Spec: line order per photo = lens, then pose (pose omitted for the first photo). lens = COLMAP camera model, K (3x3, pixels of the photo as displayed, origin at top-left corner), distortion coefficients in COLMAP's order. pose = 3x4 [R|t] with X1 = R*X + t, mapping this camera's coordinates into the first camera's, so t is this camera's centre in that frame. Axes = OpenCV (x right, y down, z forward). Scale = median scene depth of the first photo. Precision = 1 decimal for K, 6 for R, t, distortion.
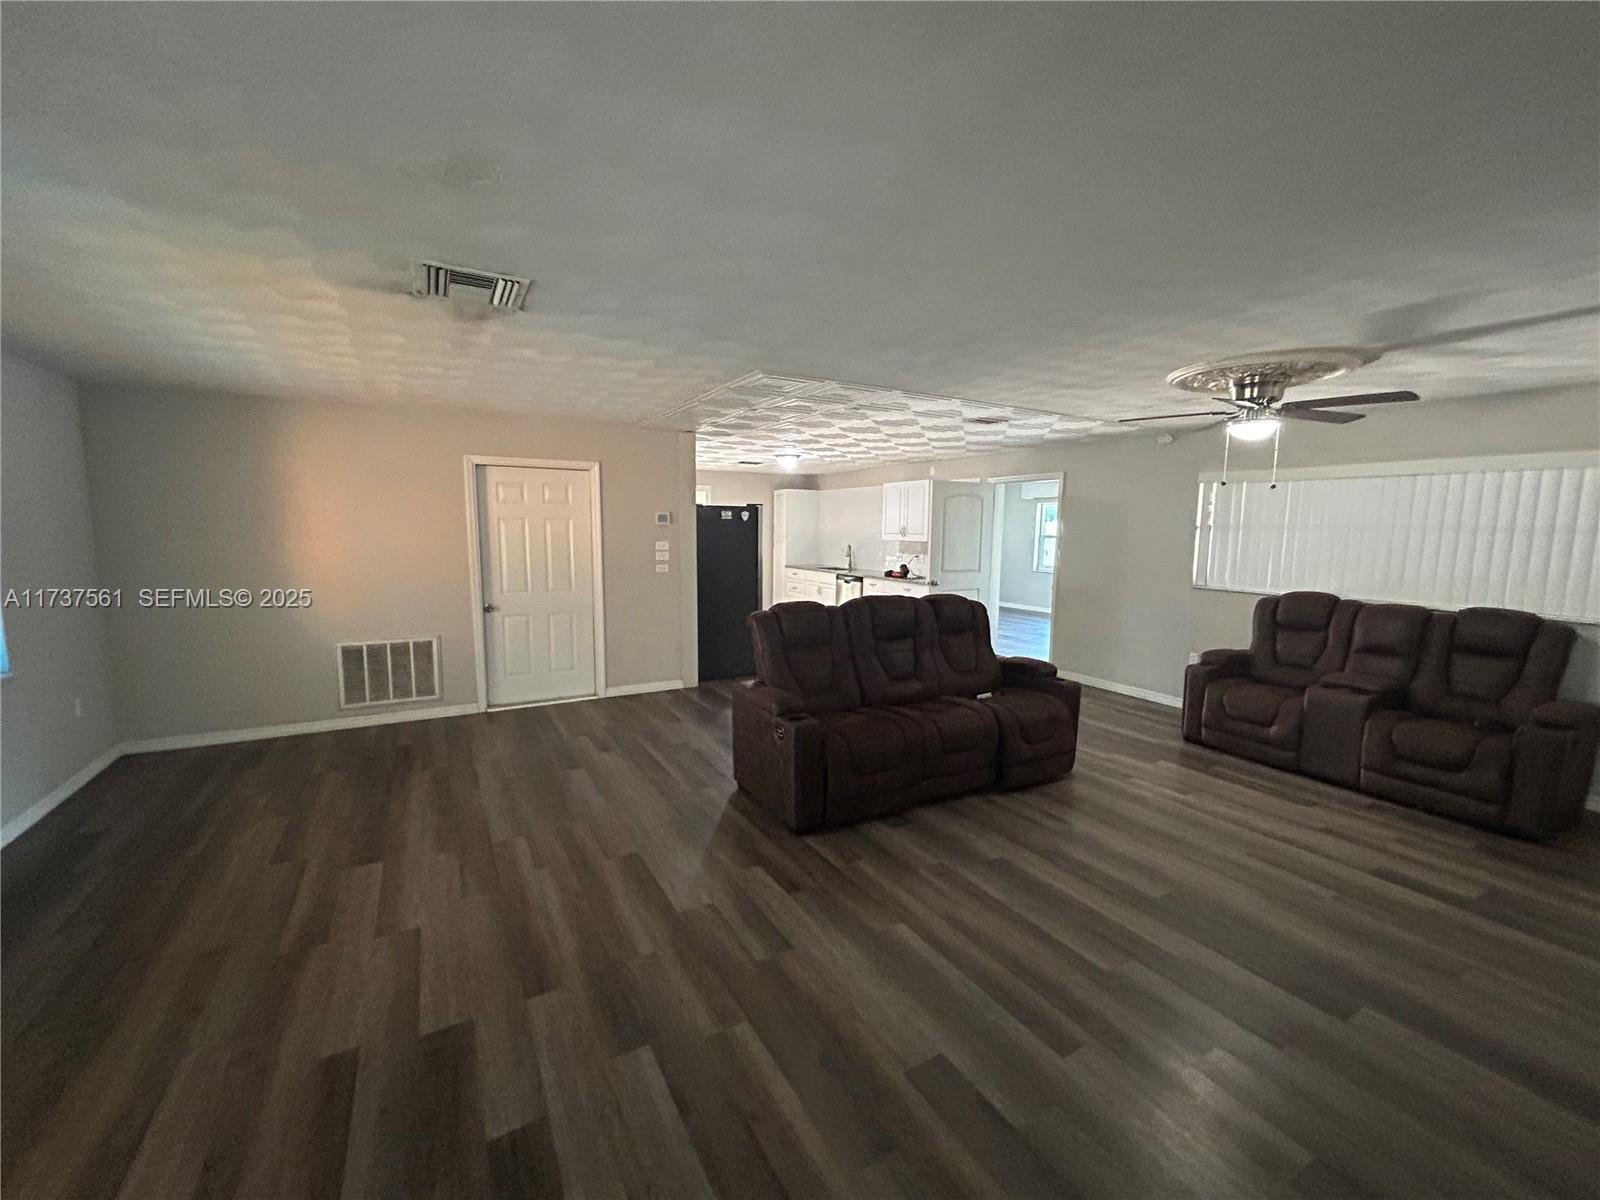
lens RADIAL K [[642.4, 0, 800.0], [0, 642.4, 600.0], [0, 0, 1]] dist [-0.000490, 0.000281]
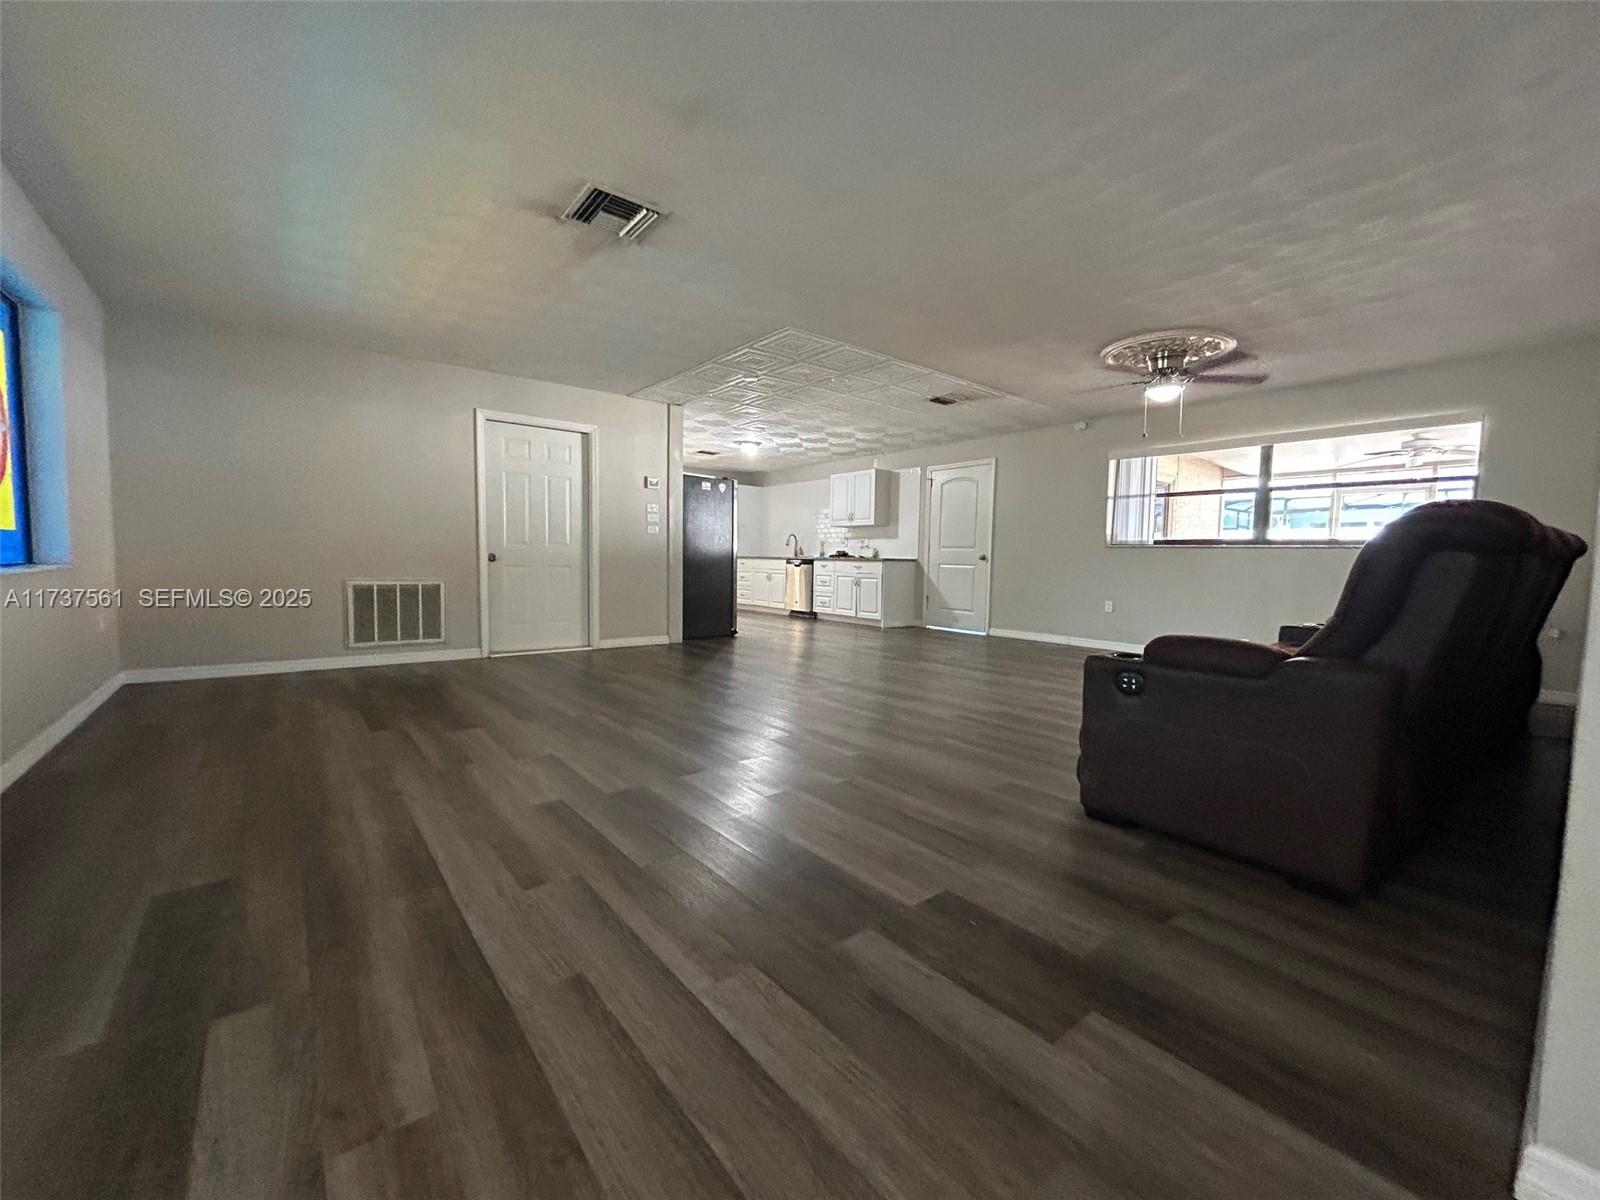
lens RADIAL K [[642.4, 0, 800.0], [0, 642.4, 600.0], [0, 0, 1]] dist [-0.000490, 0.000281]
pose [[0.987243, -0.004588, 0.159153, -0.170650], [0.012666, 0.998680, -0.049784, 0.151085], [-0.158714, 0.051165, 0.985998, -0.111859]]
